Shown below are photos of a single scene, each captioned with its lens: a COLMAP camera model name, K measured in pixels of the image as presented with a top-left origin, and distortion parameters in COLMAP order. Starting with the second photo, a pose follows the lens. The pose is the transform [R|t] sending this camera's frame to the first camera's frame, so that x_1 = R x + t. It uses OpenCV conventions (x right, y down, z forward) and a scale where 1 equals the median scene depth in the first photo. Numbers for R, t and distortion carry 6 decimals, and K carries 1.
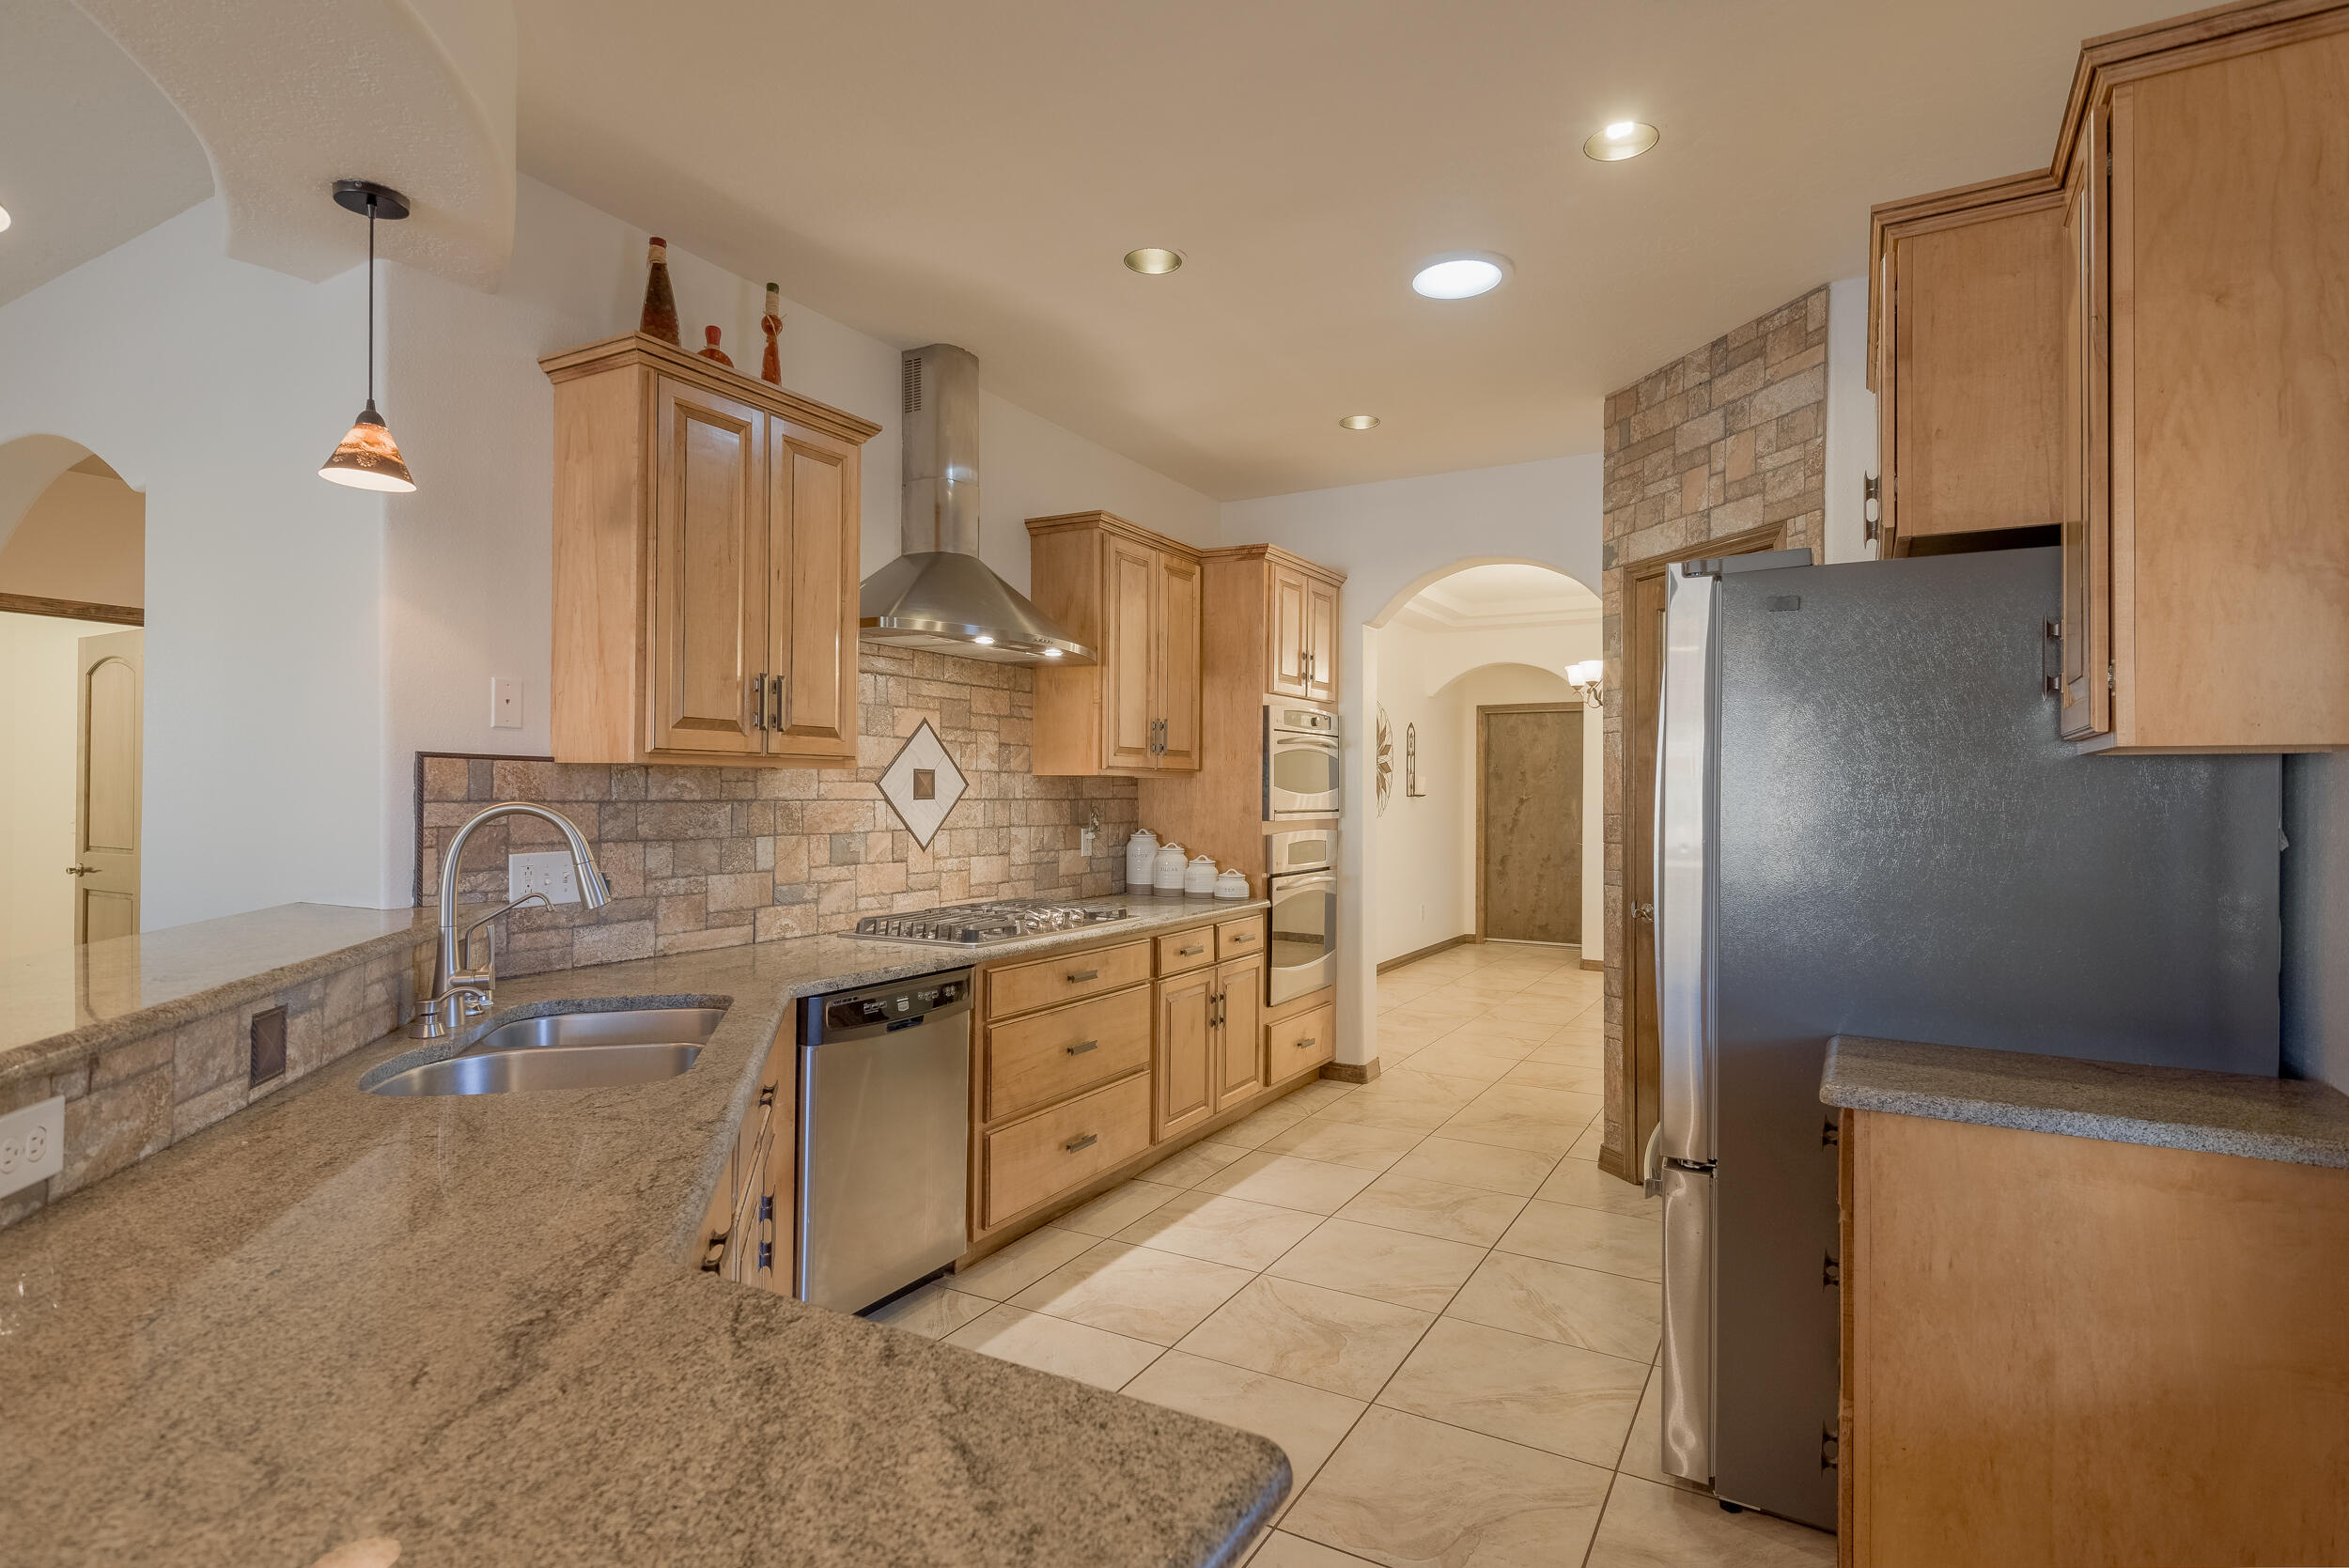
lens RADIAL K [[1172.4, 0, 1174.5], [0, 1172.4, 784.0], [0, 0, 1]] dist [0.001522, 0.000210]
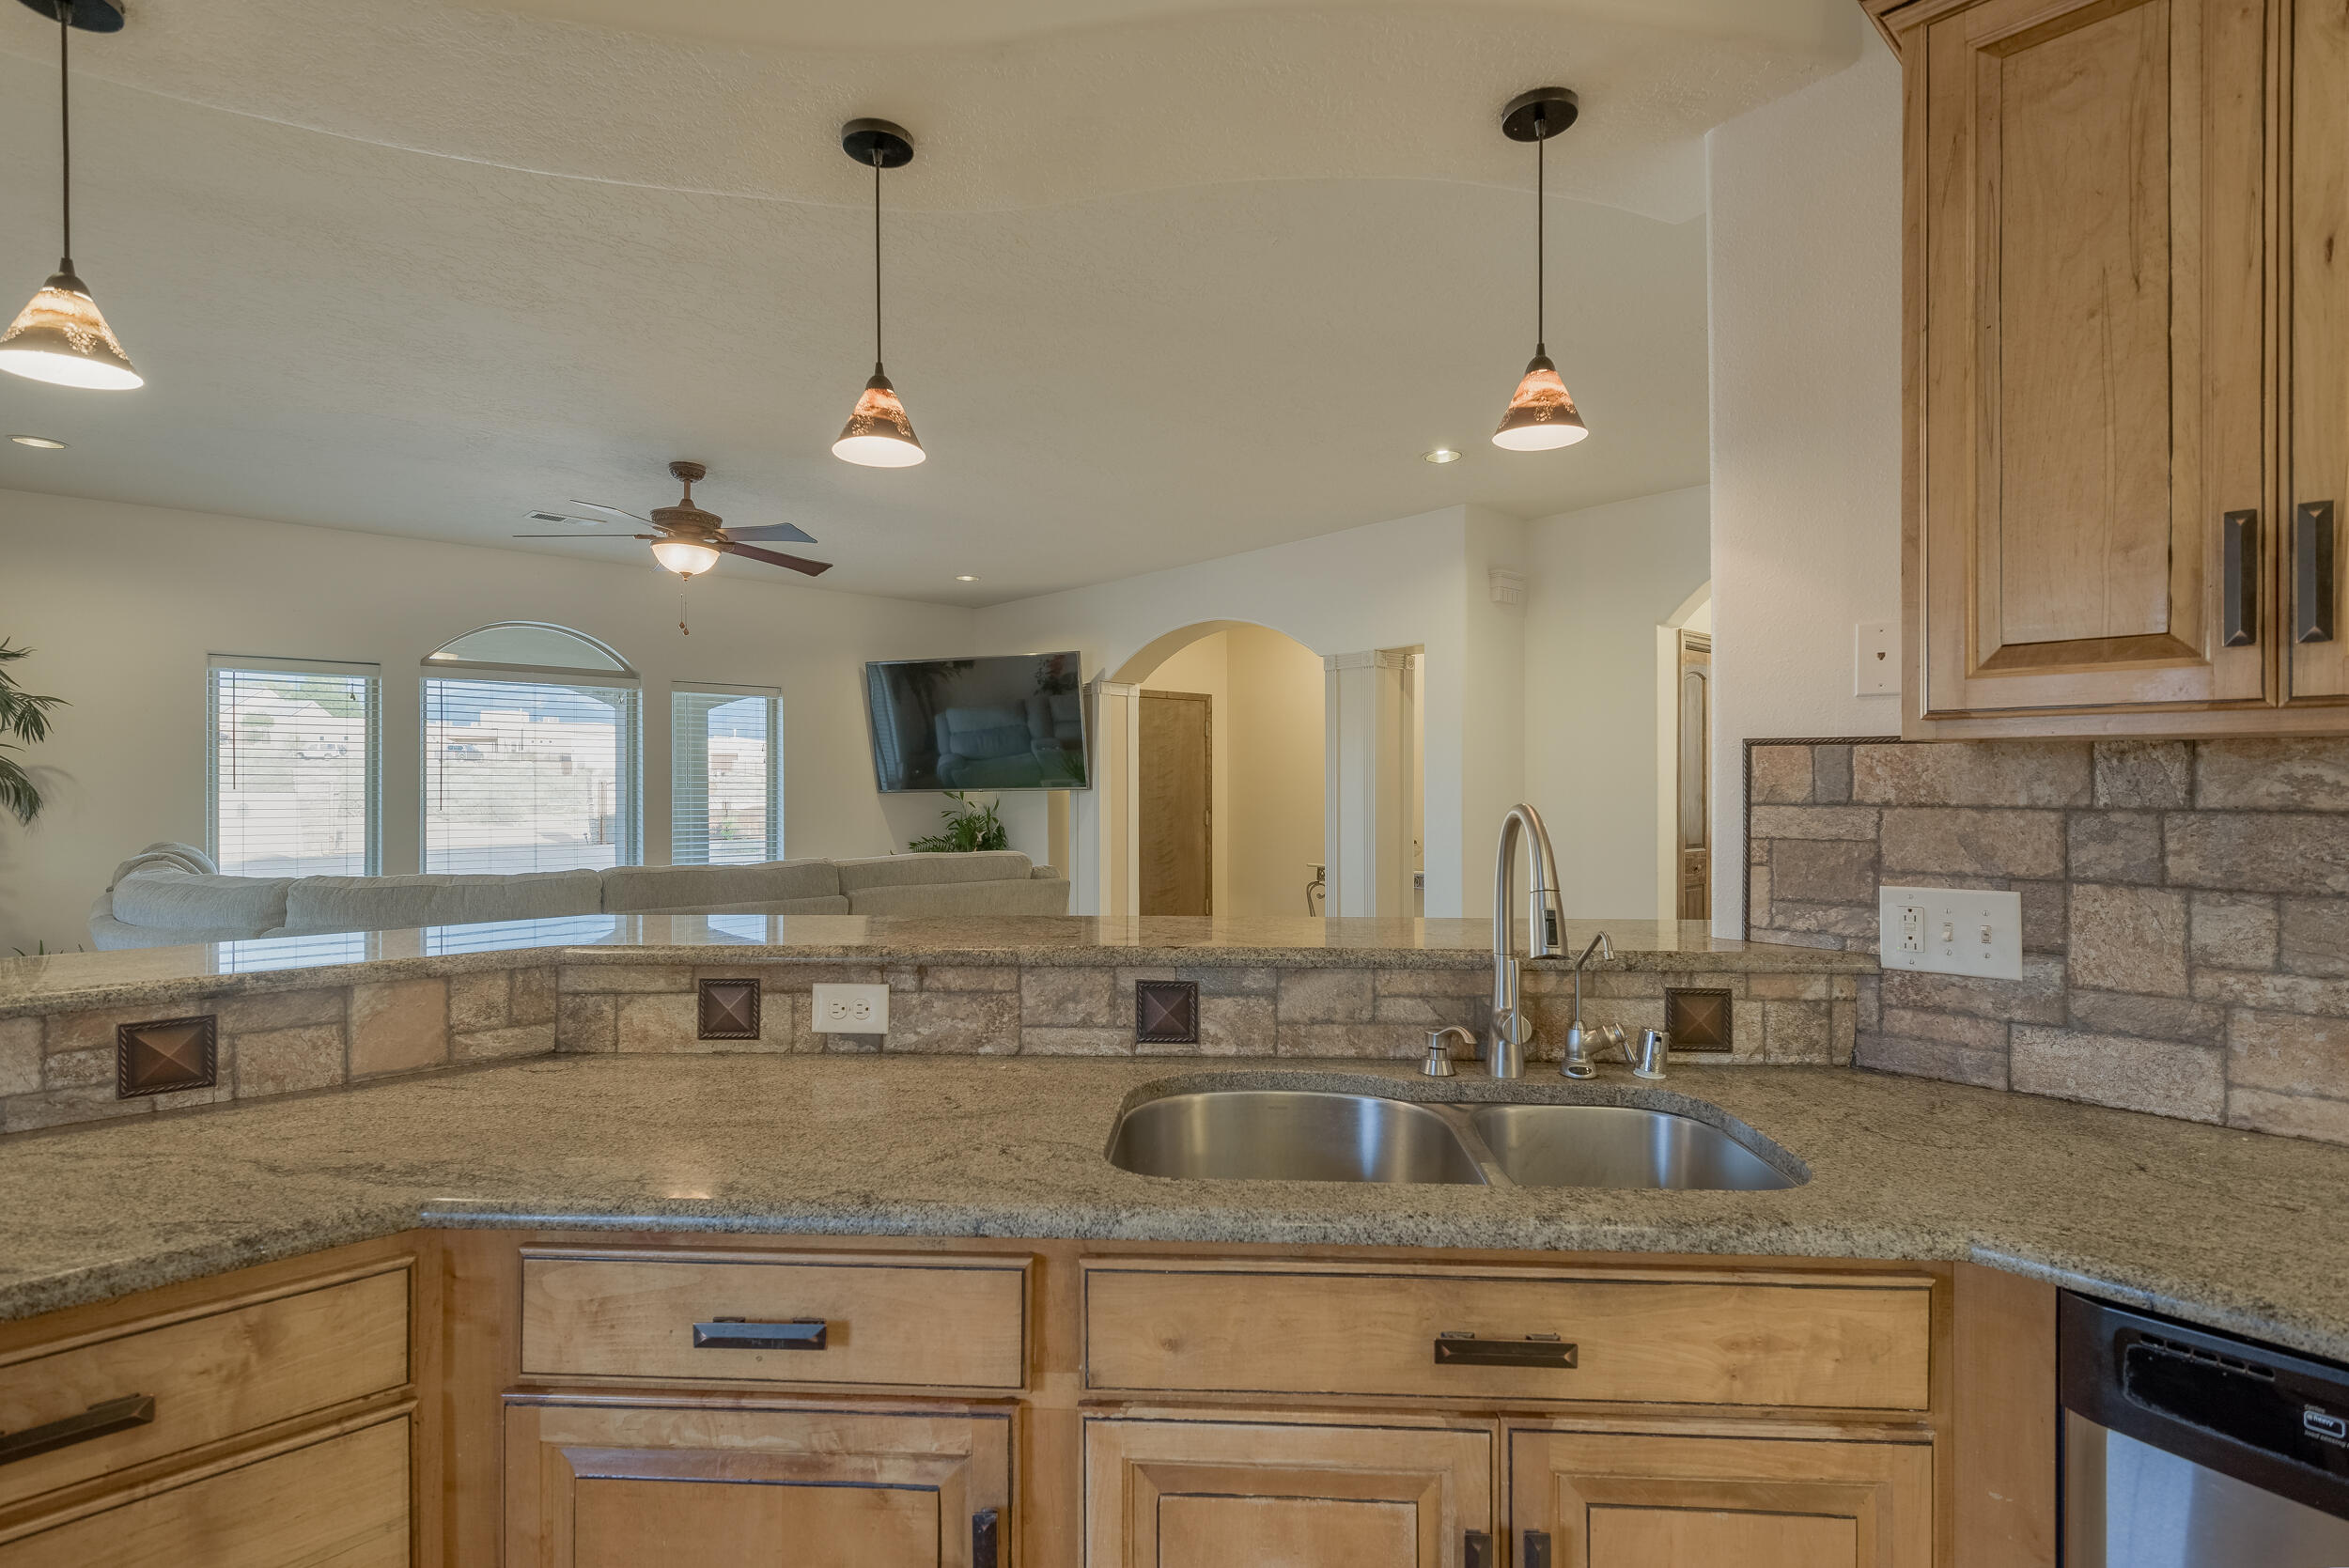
lens RADIAL K [[1101.0, 0, 1174.5], [0, 1101.0, 784.0], [0, 0, 1]] dist [0.026706, -0.015382]
pose [[-0.302249, -0.004542, -0.953218, 0.140415], [0.006823, 0.999953, -0.006928, 0.003762], [0.953205, -0.008598, -0.302204, 0.738920]]
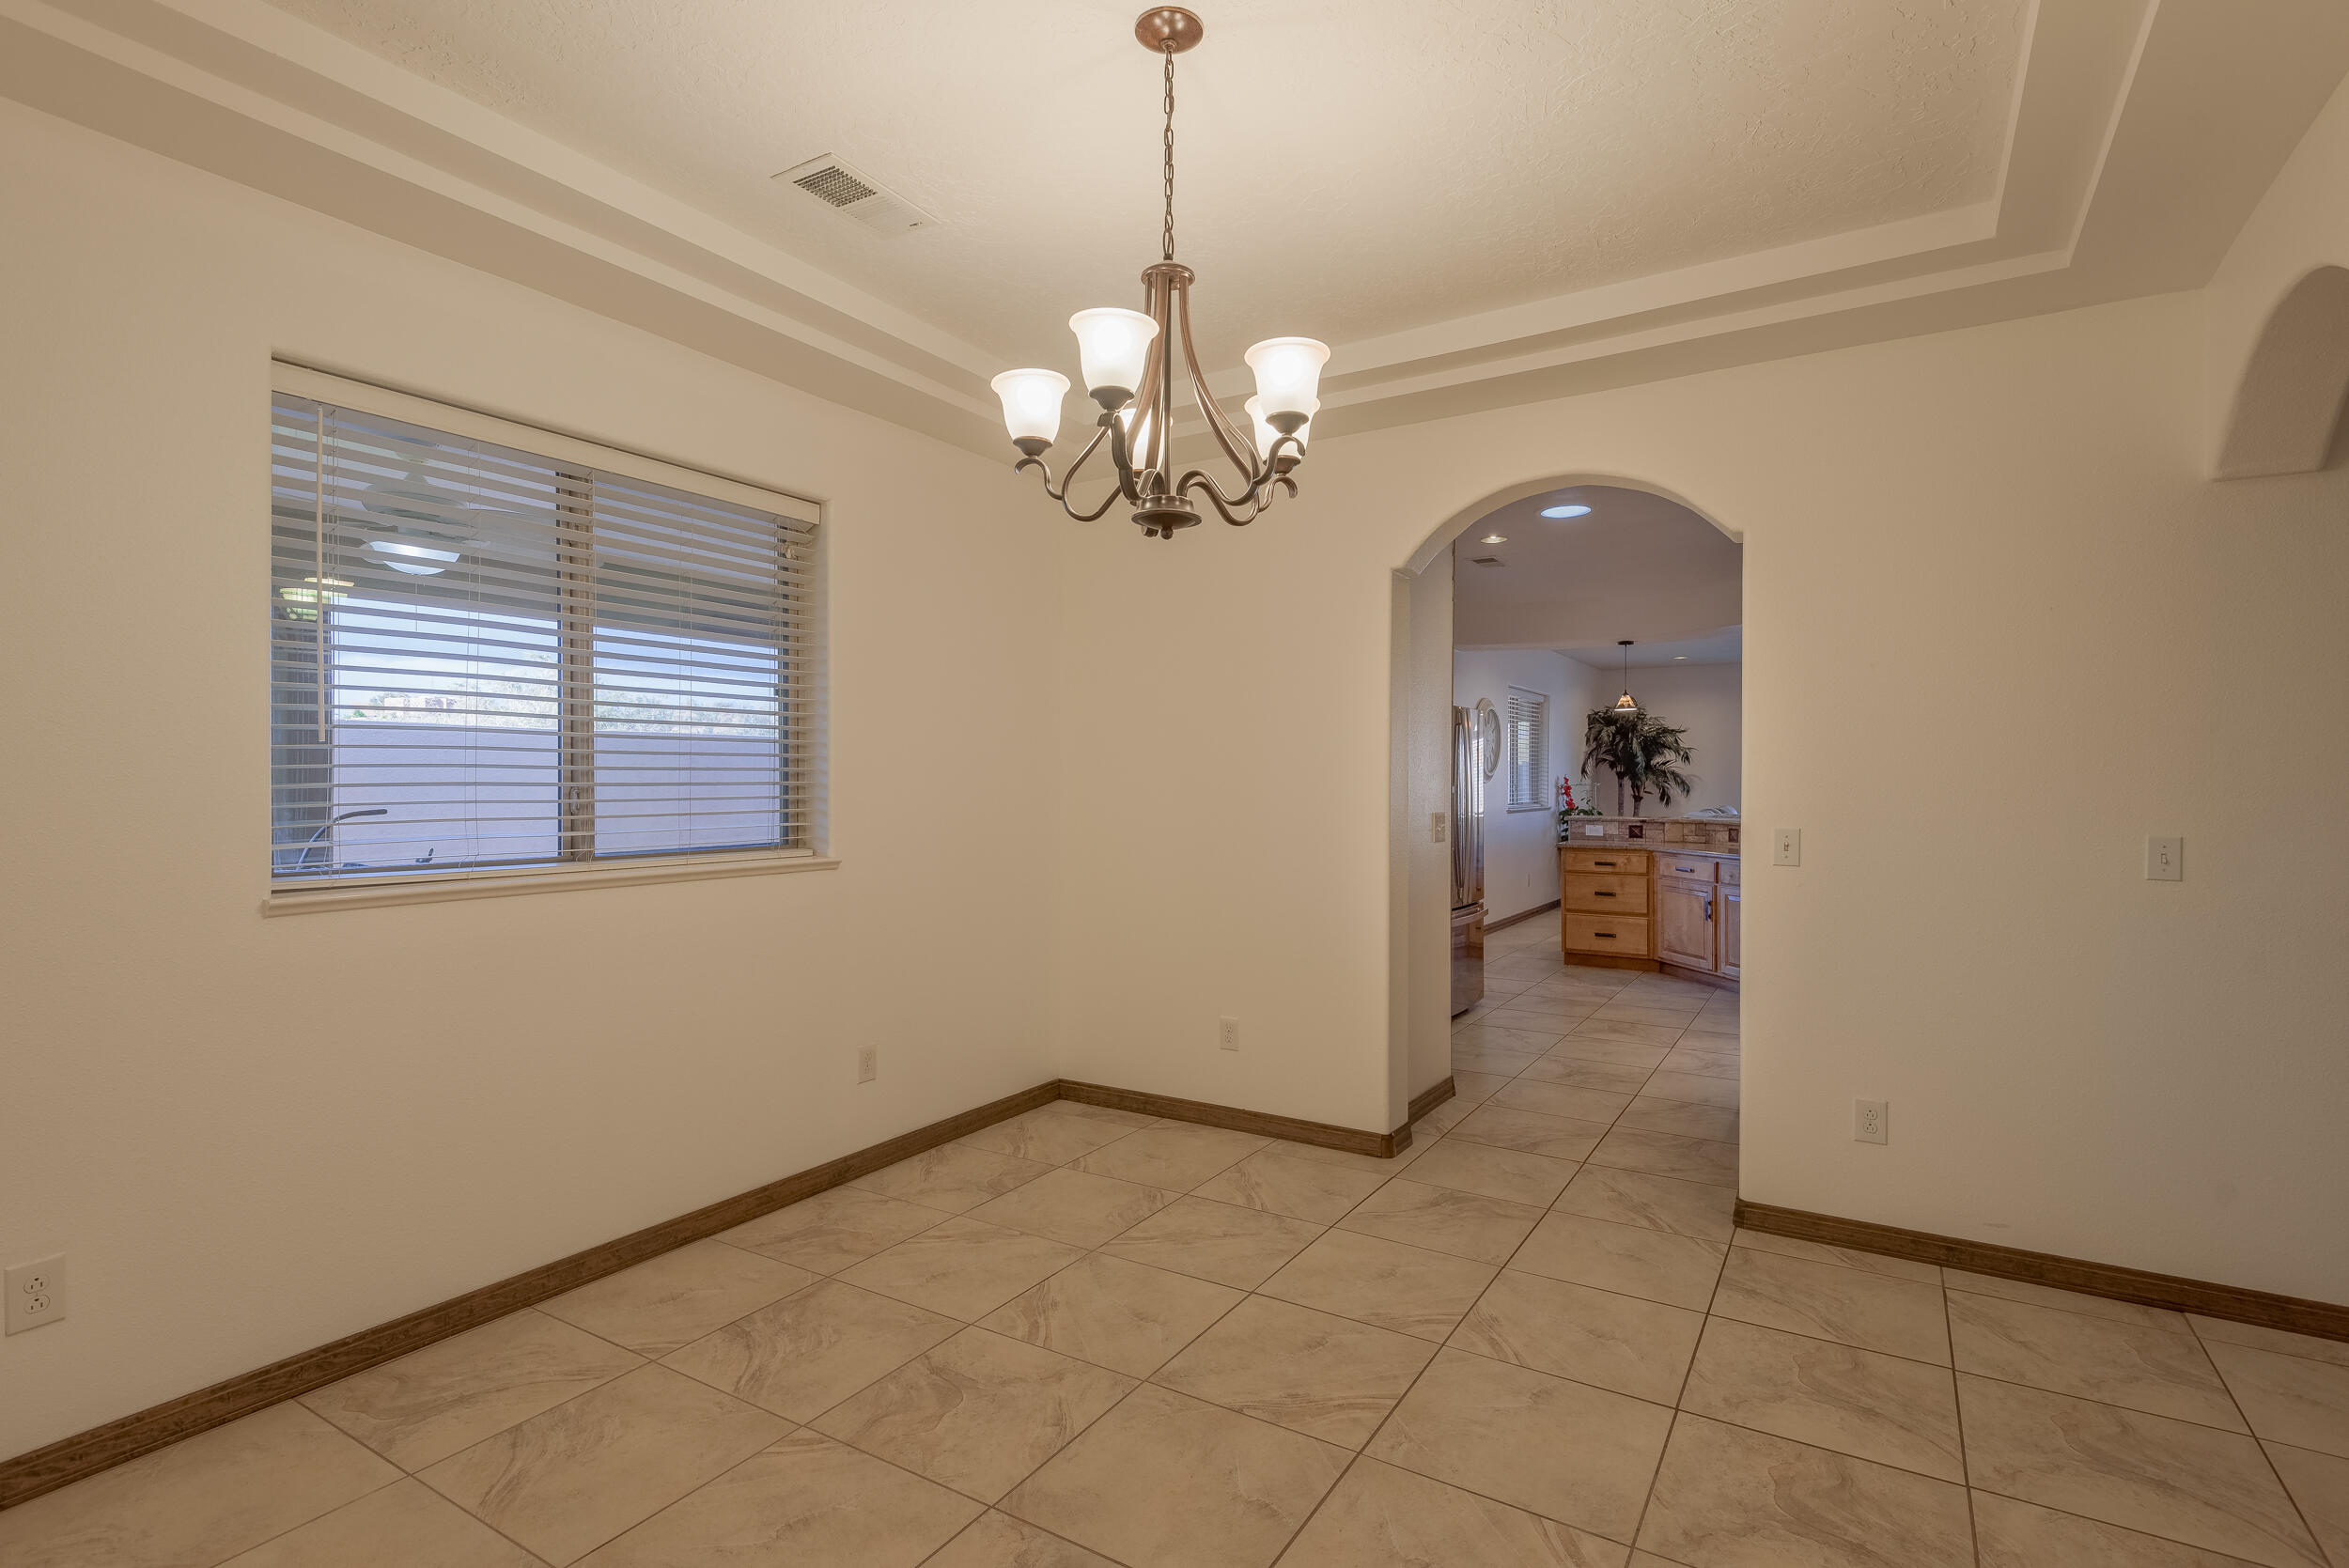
lens RADIAL K [[1101.0, 0, 1174.5], [0, 1101.0, 784.0], [0, 0, 1]] dist [0.026706, -0.015382]
pose [[-0.998972, -0.008062, 0.044603, 0.742460], [-0.008380, 0.999941, -0.006945, 0.028781], [-0.044545, -0.007311, -0.998981, 2.696607]]
